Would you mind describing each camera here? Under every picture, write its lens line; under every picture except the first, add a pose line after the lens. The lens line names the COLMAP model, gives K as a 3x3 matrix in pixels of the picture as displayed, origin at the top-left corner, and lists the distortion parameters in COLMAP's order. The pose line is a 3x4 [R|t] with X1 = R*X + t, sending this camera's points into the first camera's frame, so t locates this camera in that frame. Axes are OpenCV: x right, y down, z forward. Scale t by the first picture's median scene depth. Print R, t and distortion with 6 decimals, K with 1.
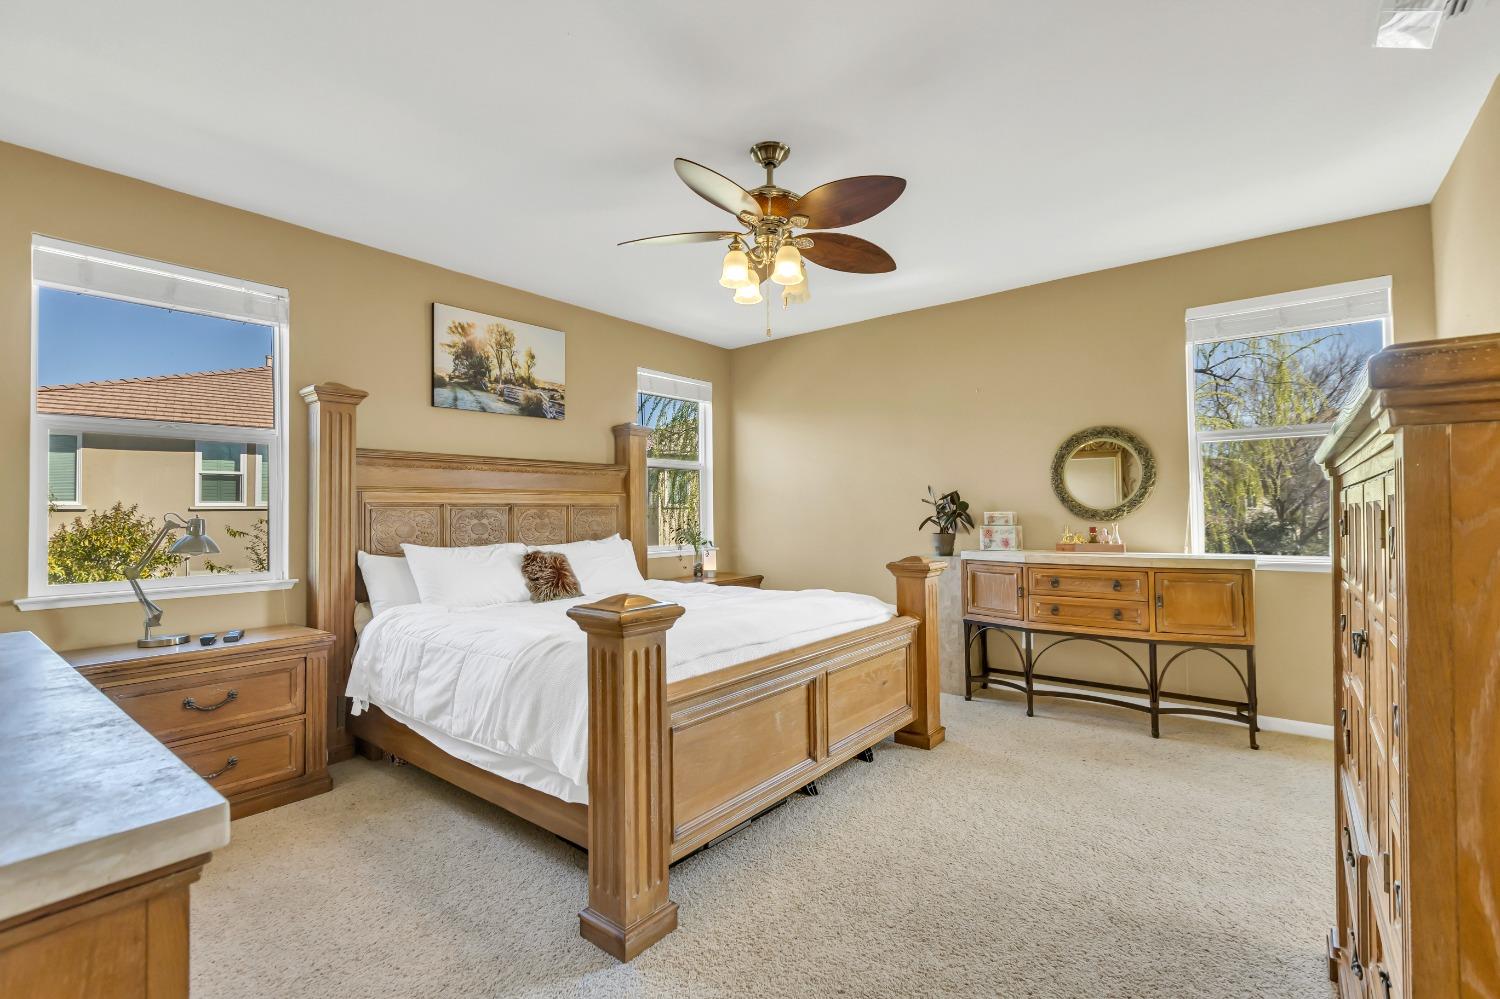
lens RADIAL K [[646.8, 0, 751.4], [0, 646.8, 499.5], [0, 0, 1]] dist [0.015339, 0.000644]
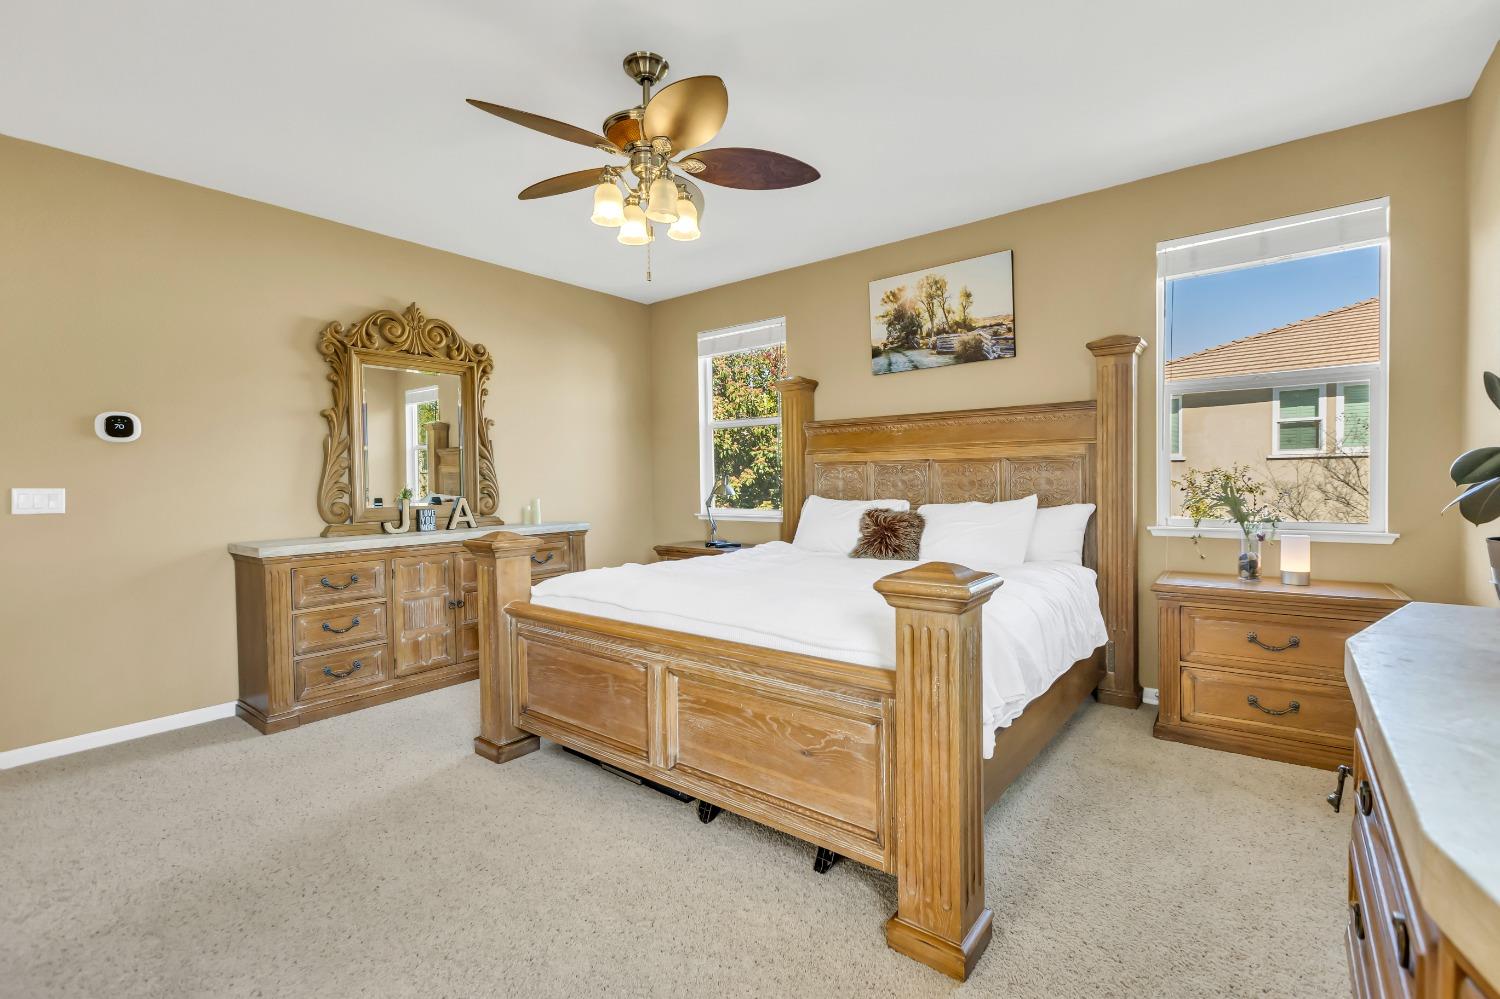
lens RADIAL K [[646.8, 0, 753.9], [0, 646.8, 497.2], [0, 0, 1]] dist [0.015339, 0.000644]
pose [[0.037413, 0.043945, -0.998333, 0.575938], [0.034687, 0.998373, 0.045247, 0.009397], [0.998698, -0.036322, 0.035828, 0.671237]]
